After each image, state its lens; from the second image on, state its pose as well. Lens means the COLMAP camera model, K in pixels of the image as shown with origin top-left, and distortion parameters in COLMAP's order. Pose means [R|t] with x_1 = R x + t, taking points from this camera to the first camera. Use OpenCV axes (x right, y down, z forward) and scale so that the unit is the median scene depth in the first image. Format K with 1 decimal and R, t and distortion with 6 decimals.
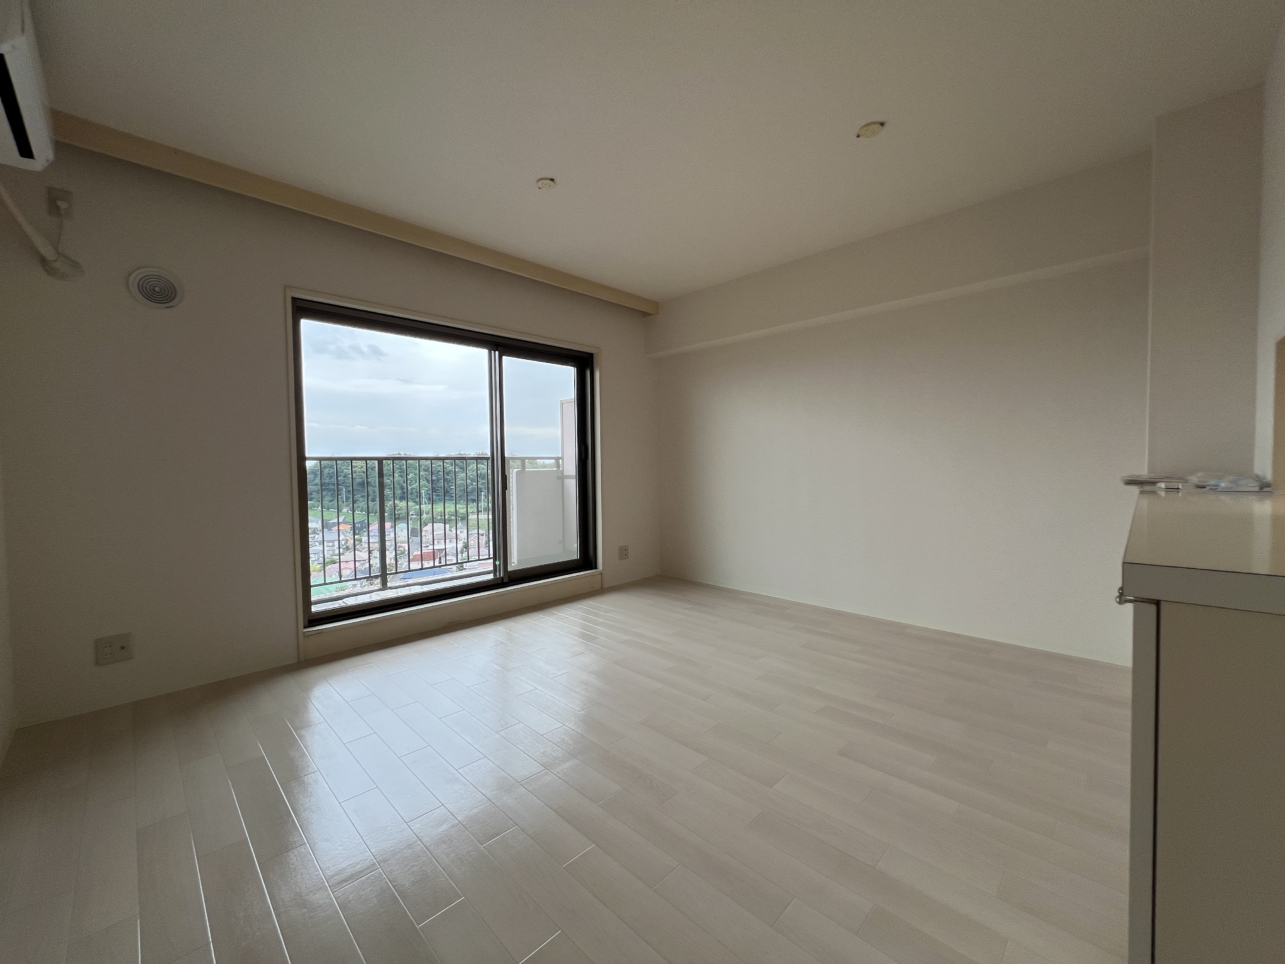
lens RADIAL K [[511.6, 0, 644.8], [0, 511.6, 480.5], [0, 0, 1]] dist [-0.002245, 0.000204]
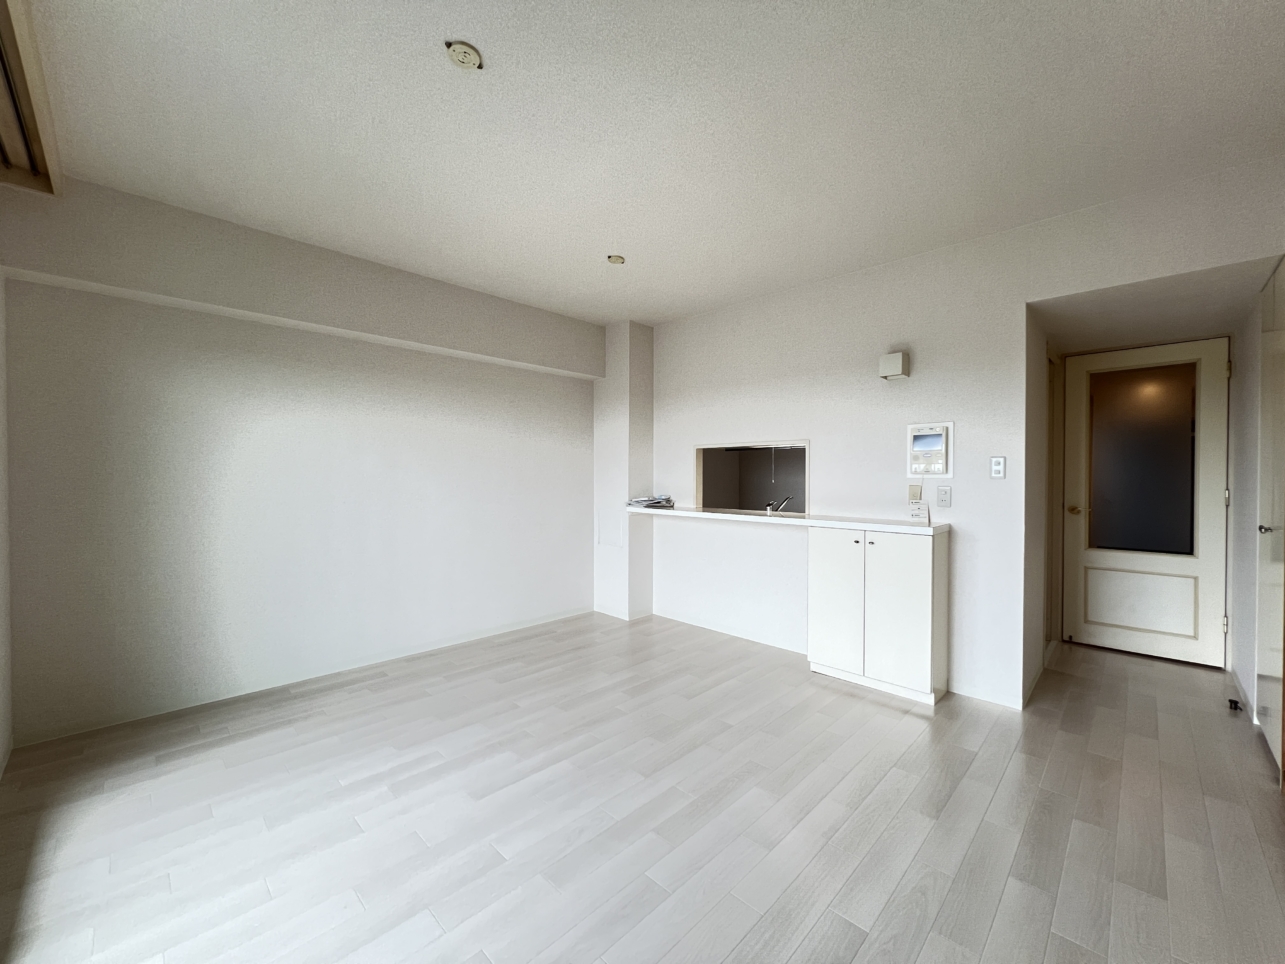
lens RADIAL K [[511.6, 0, 644.5], [0, 511.6, 480.2], [0, 0, 1]] dist [-0.002245, 0.000204]
pose [[0.007808, 0.005771, 0.999953, -0.636721], [0.037960, 0.999261, -0.006063, -0.049124], [-0.999249, 0.038005, 0.007583, 0.643808]]
